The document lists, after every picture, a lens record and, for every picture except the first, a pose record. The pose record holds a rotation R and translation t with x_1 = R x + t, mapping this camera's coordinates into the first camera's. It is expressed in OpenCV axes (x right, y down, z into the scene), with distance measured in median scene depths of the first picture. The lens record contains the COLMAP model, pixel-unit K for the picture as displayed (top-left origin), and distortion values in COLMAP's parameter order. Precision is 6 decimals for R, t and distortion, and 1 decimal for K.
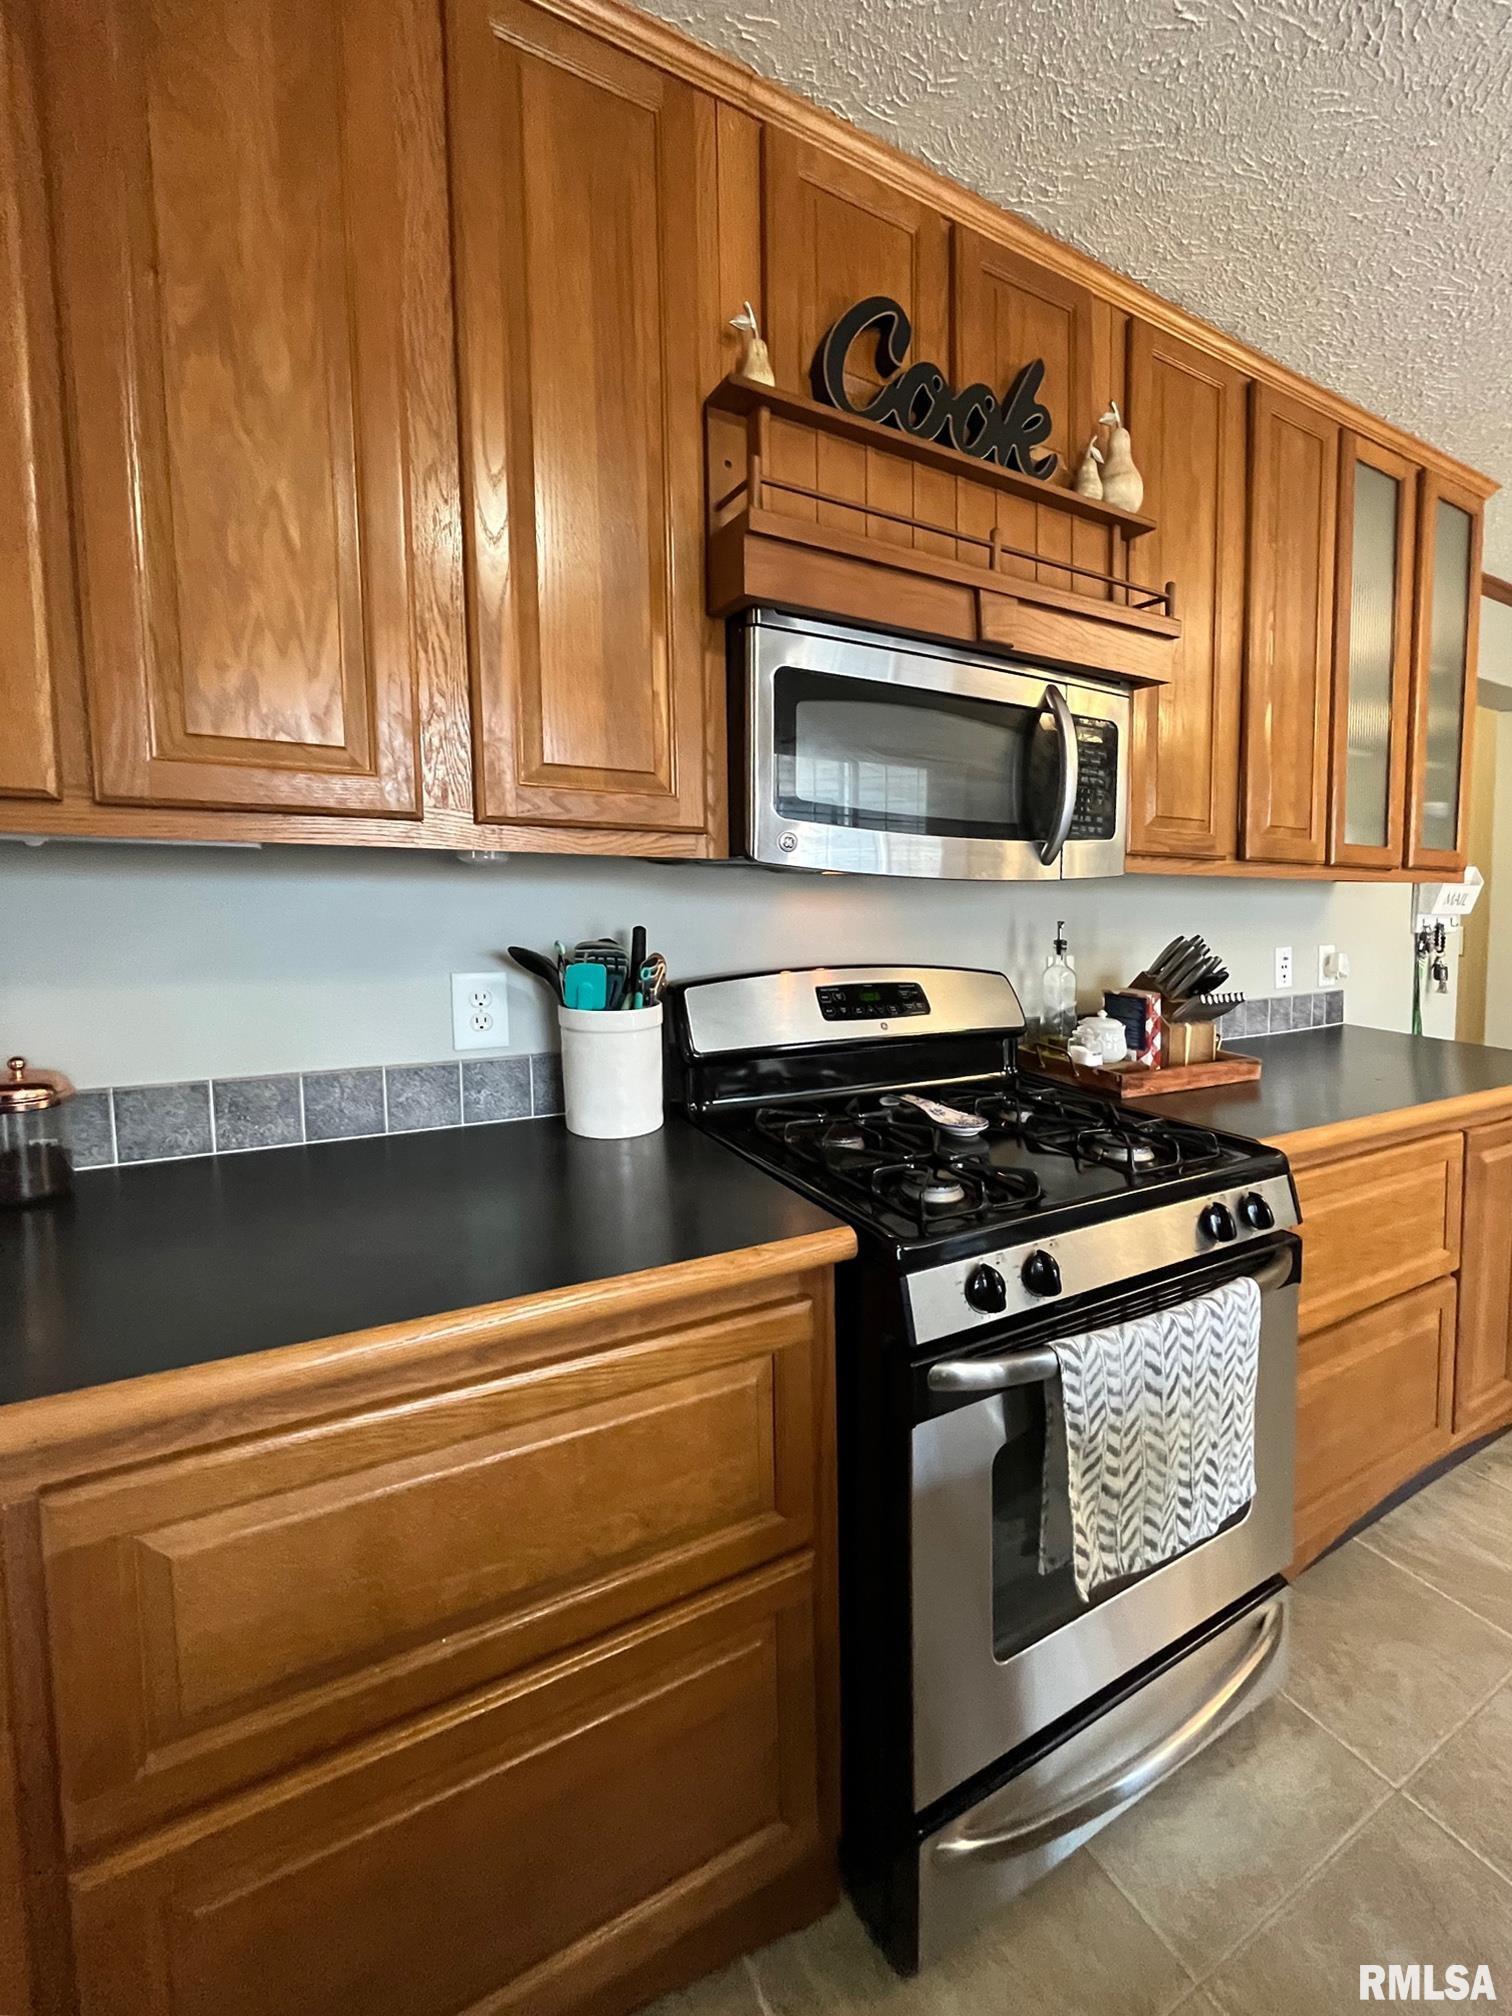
lens RADIAL K [[820.0, 0, 763.2], [0, 820.0, 997.9], [0, 0, 1]] dist [-0.001252, 0.000213]
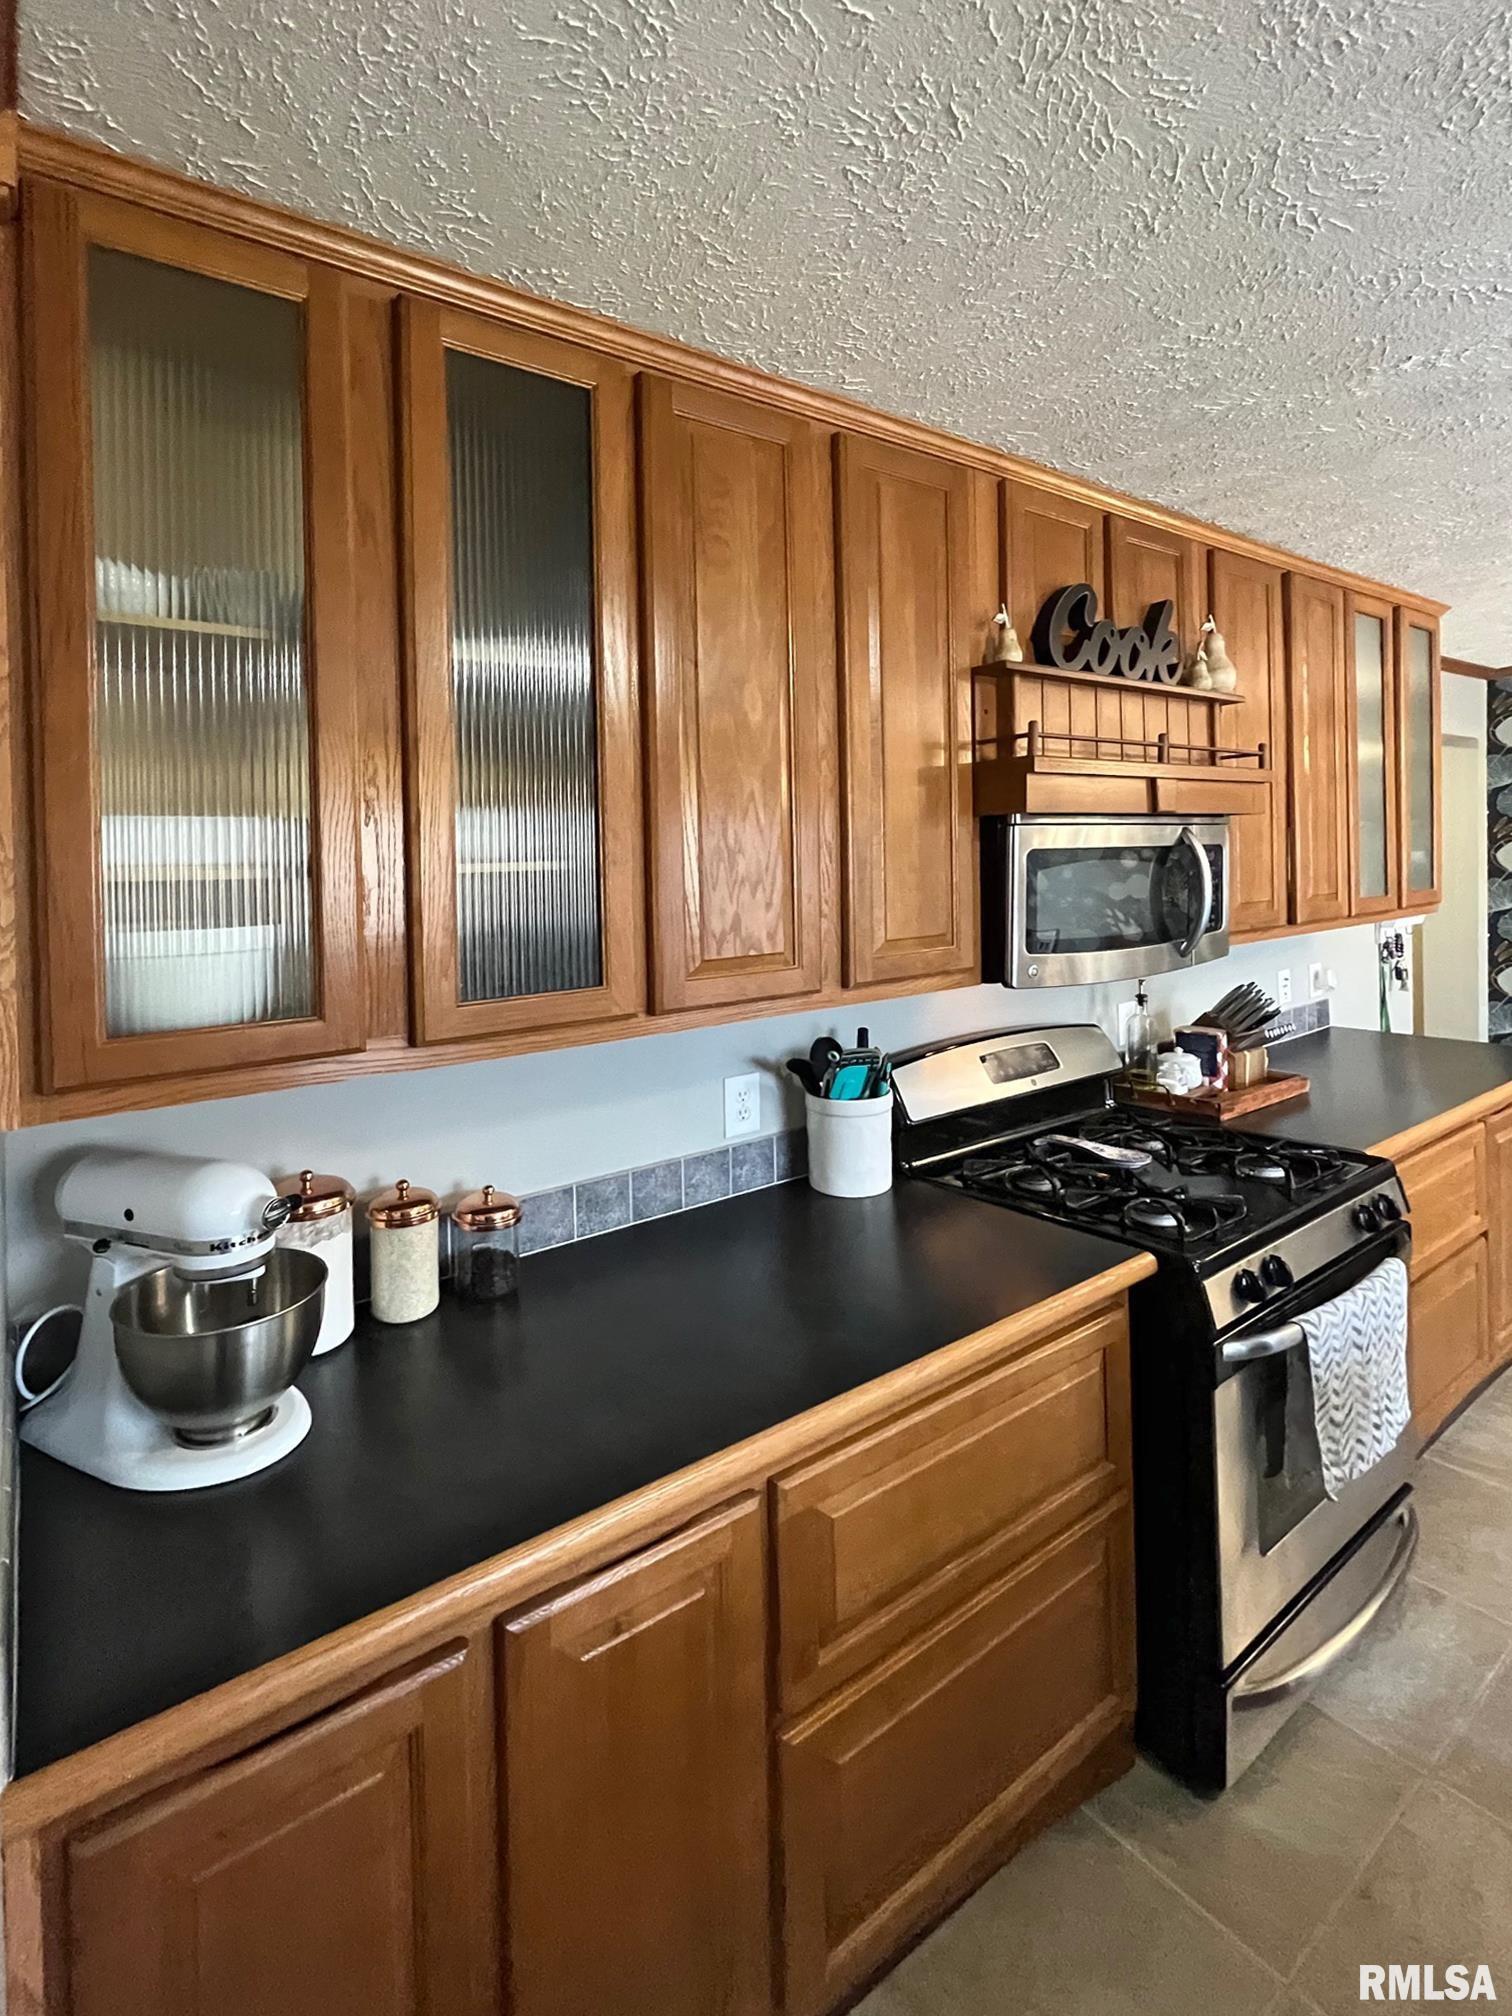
lens RADIAL K [[771.6, 0, 749.0], [0, 771.6, 1012.8], [0, 0, 1]] dist [0.000323, 0.000081]
pose [[0.995418, -0.090587, 0.030620, -0.392203], [0.091092, 0.995721, -0.015533, -0.116978], [-0.029082, 0.018251, 0.999410, -0.214158]]
